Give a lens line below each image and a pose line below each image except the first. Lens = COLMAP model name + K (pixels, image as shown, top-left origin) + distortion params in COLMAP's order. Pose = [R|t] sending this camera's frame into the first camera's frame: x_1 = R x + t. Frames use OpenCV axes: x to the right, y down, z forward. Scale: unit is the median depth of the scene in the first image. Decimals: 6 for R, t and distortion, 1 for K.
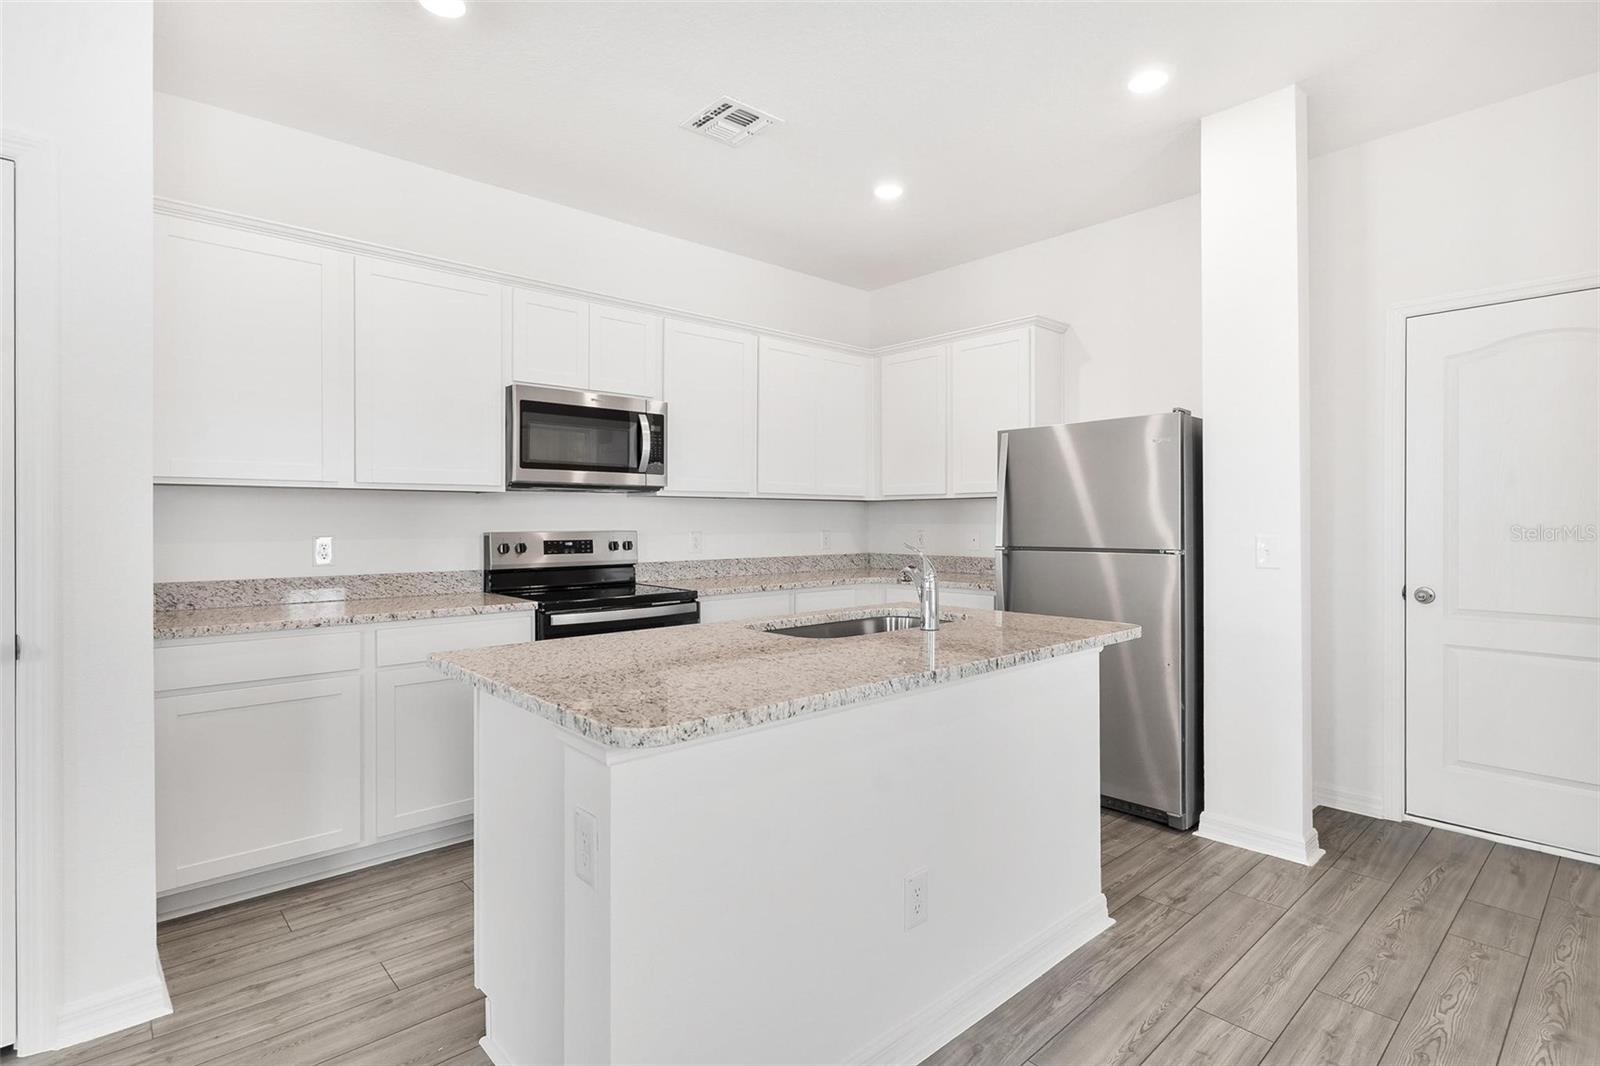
lens RADIAL K [[780.1, 0, 794.5], [0, 780.1, 521.0], [0, 0, 1]] dist [0.001986, -0.000973]
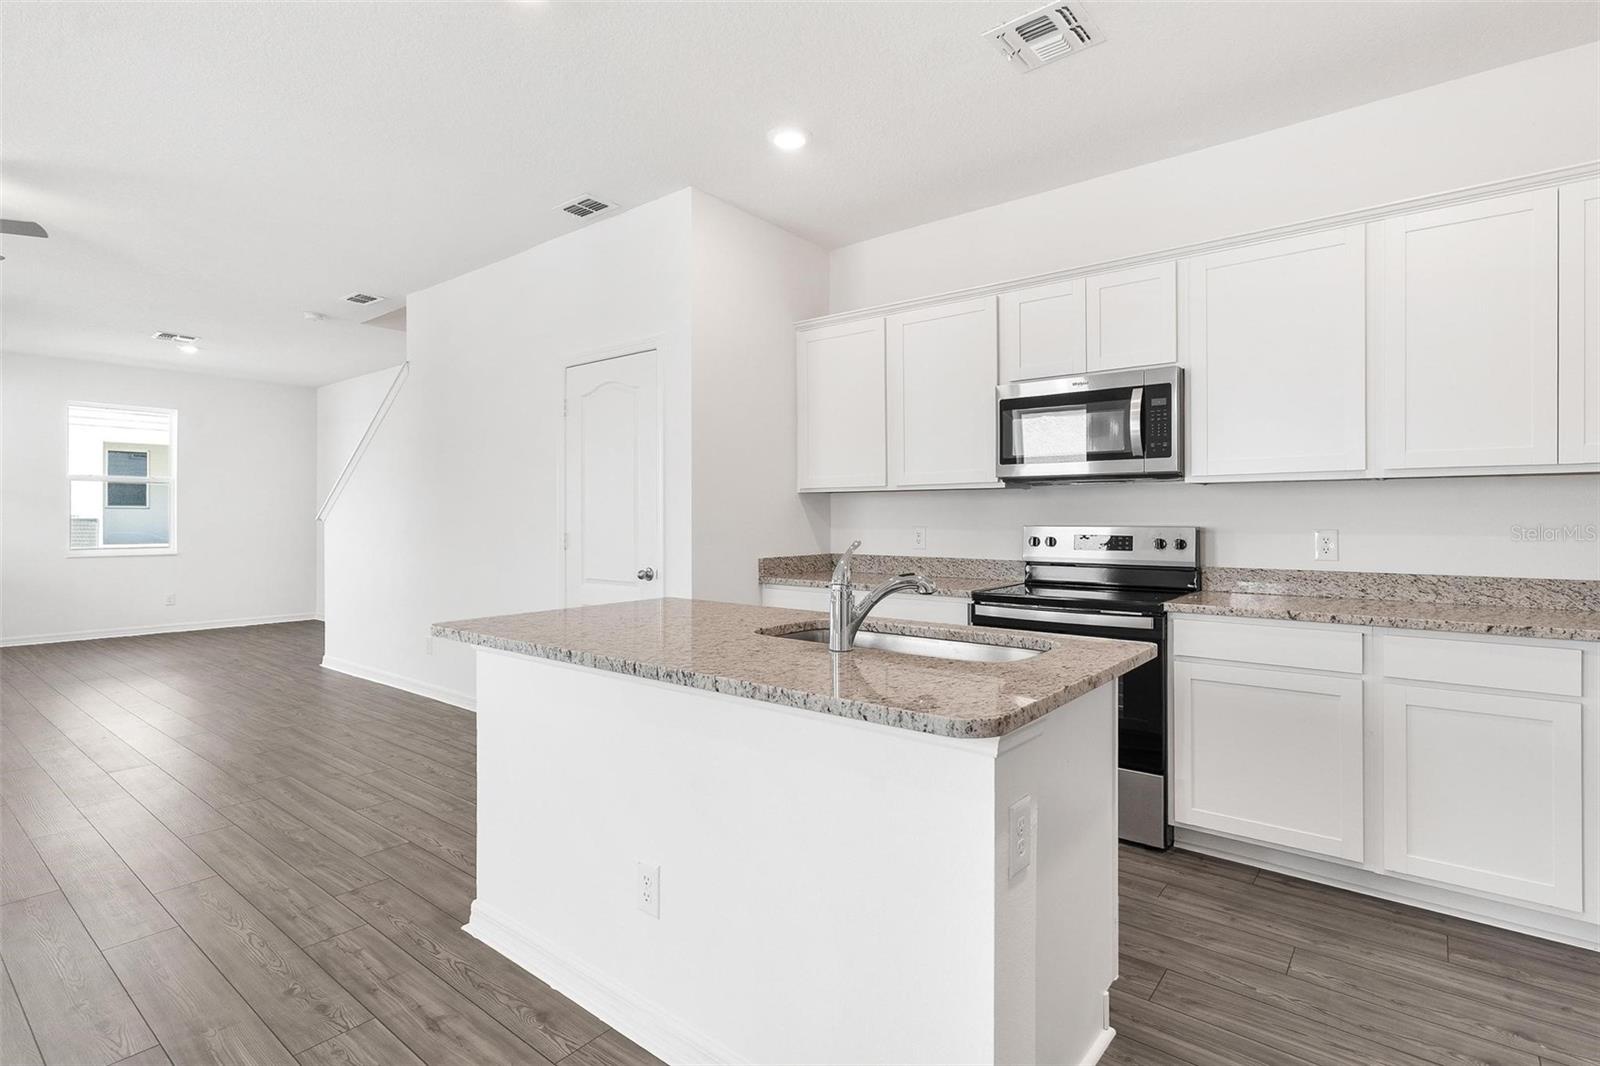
lens RADIAL K [[777.8, 0, 792.7], [0, 777.8, 516.7], [0, 0, 1]] dist [0.002773, 0.000295]
pose [[0.156229, 0.001074, -0.987720, 0.603964], [0.000582, 0.999999, 0.001180, 0.000878], [0.987721, -0.000759, 0.156229, 0.524333]]
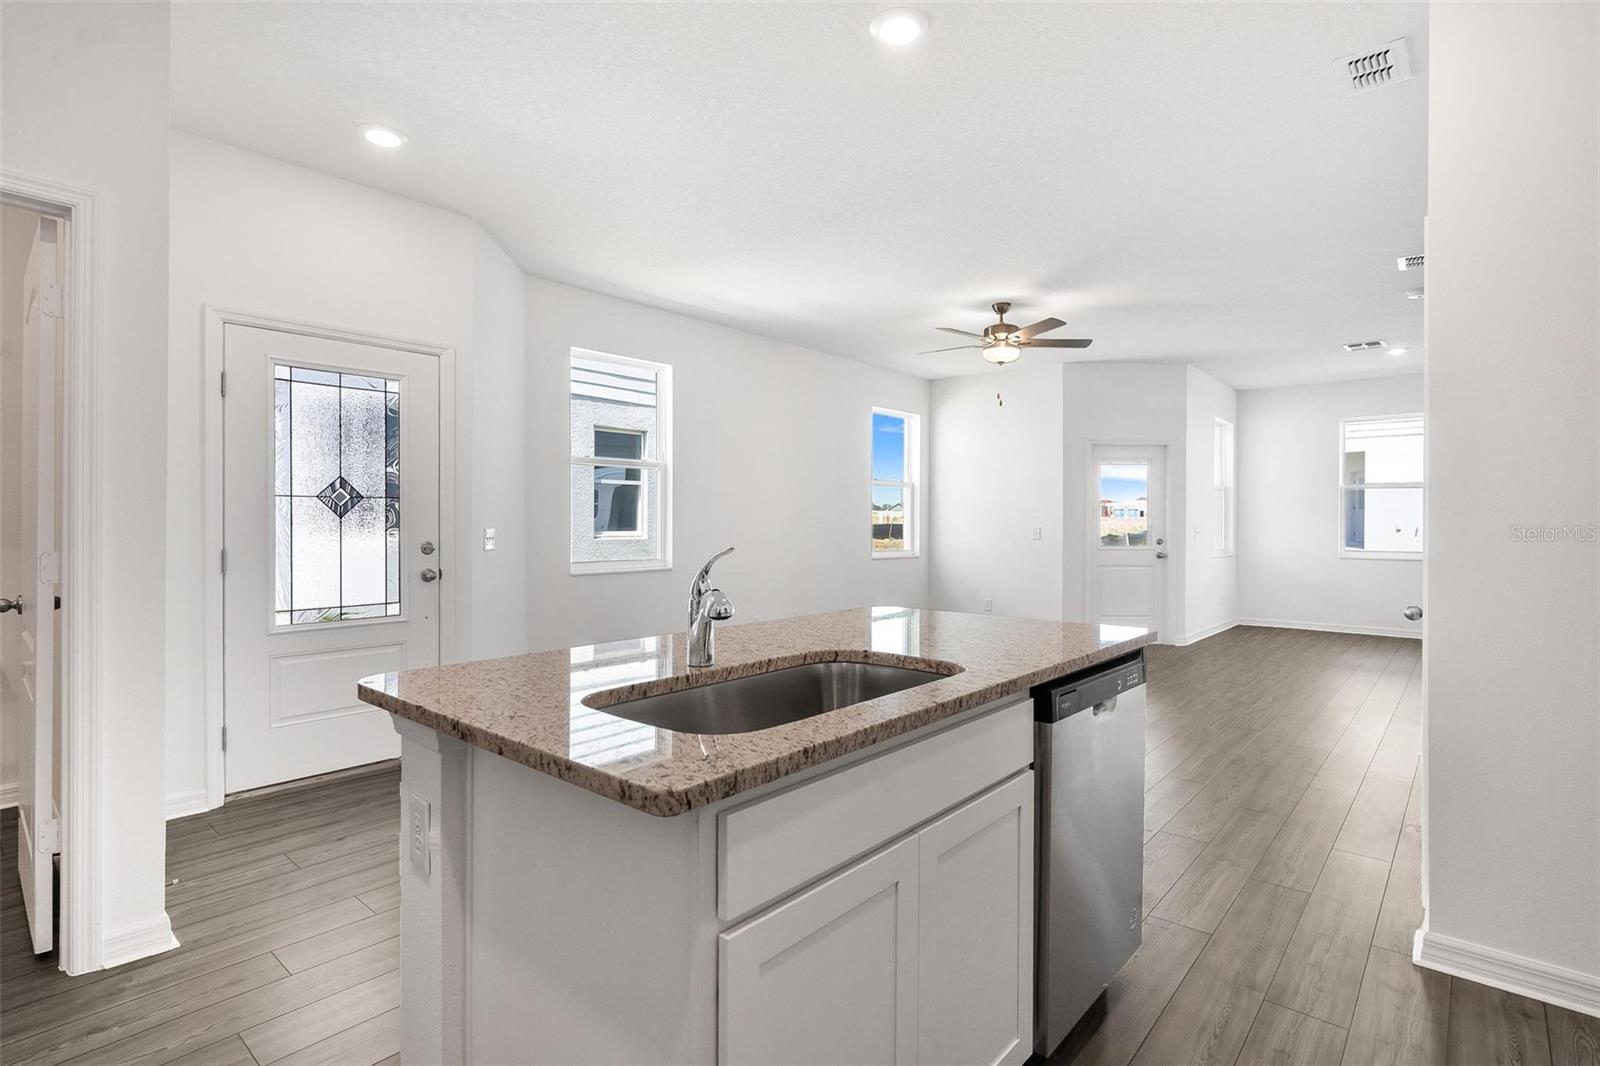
lens RADIAL K [[781.6, 0, 804.8], [0, 781.6, 526.6], [0, 0, 1]] dist [0.001462, 0.000313]
pose [[-0.992037, -0.000167, -0.125948, 0.105106], [-0.000880, 0.999984, 0.005603, 0.004358], [0.125945, 0.005669, -0.992021, 1.099024]]
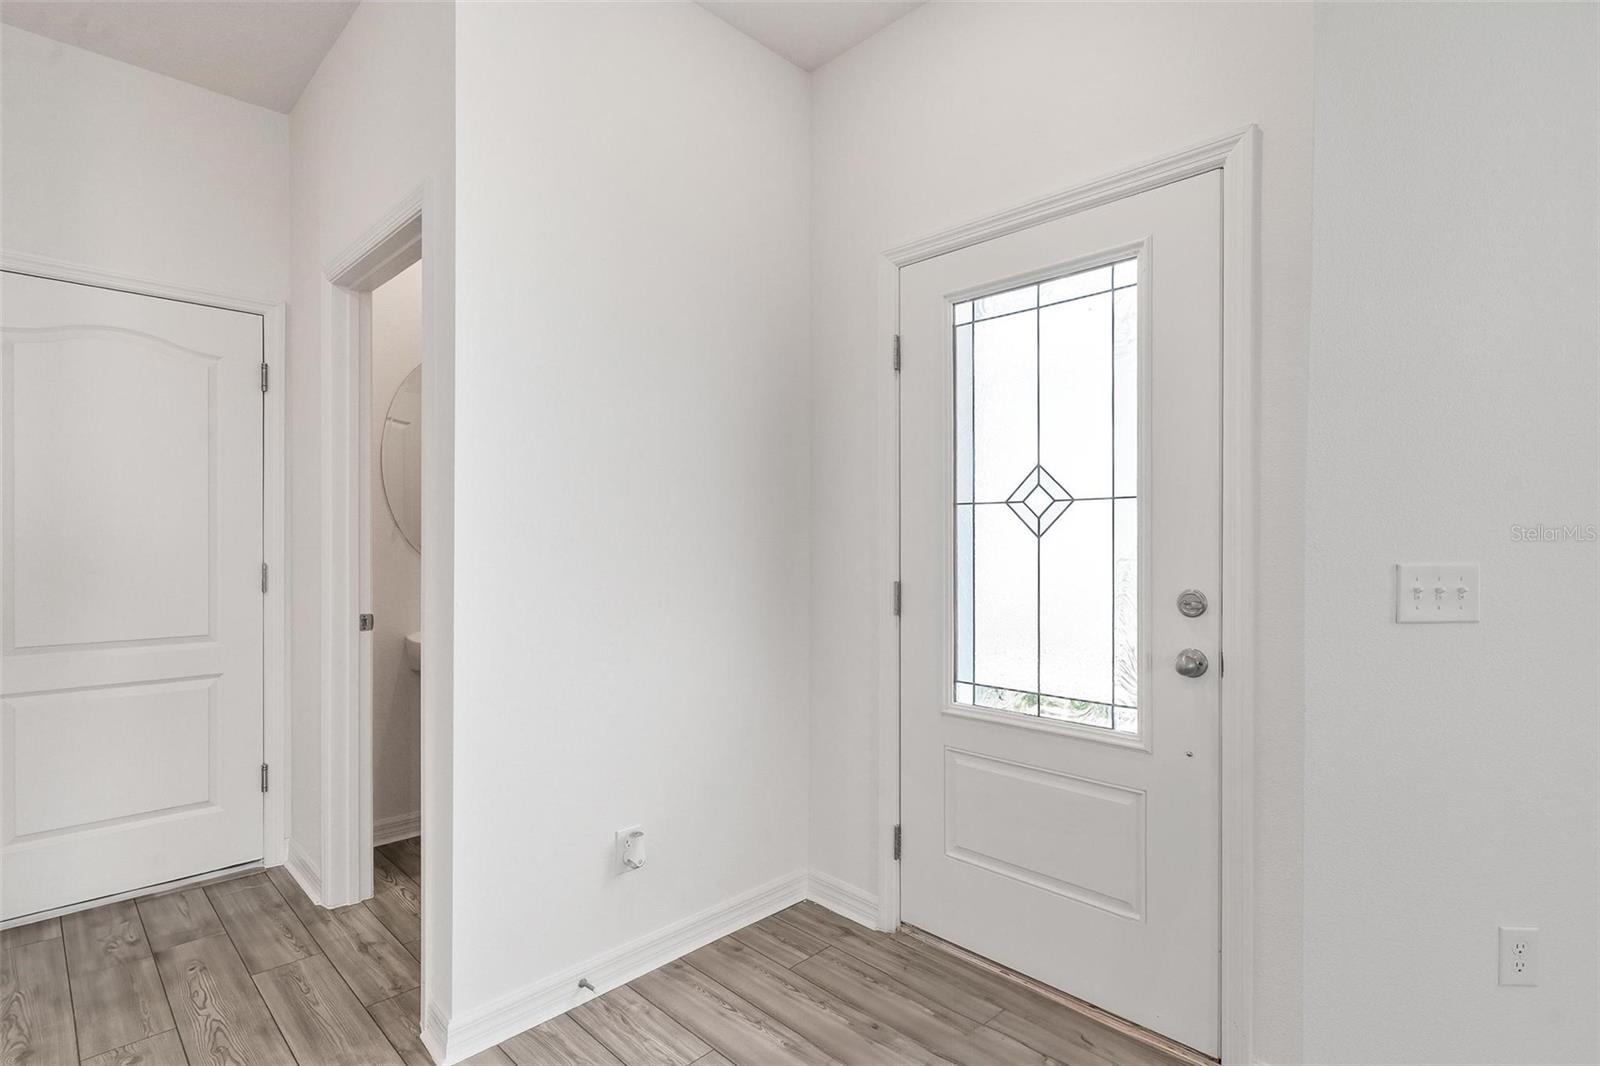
lens RADIAL K [[762.0, 0, 769.2], [0, 762.0, 534.7], [0, 0, 1]] dist [0.002771, 0.000255]
pose [[-0.043441, -0.001591, 0.999055, 0.018942], [0.000490, 0.999999, 0.001614, -0.004143], [-0.999056, 0.000560, -0.043441, 0.221659]]
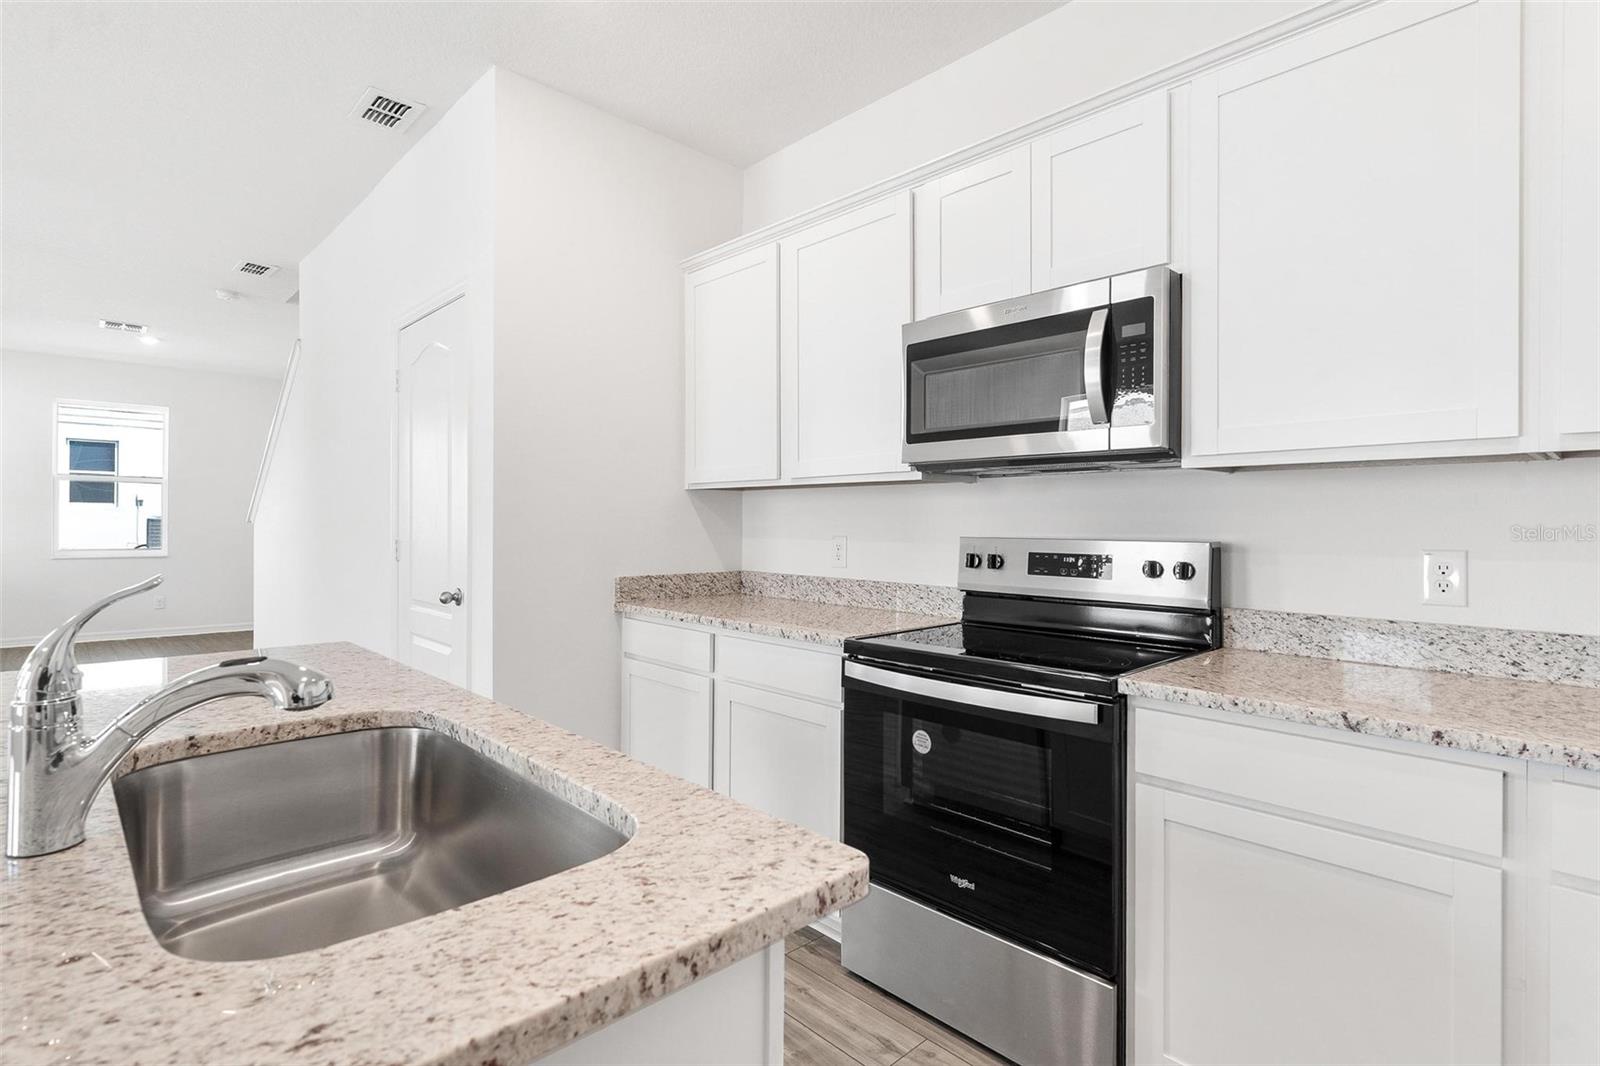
lens RADIAL K [[781.8, 0, 789.1], [0, 781.8, 523.9], [0, 0, 1]] dist [0.002513, 0.000159]
pose [[0.024084, 0.004106, -0.999702, 0.319557], [-0.005955, 0.999974, 0.003964, 0.000856], [0.999692, 0.005858, 0.024108, 0.825456]]
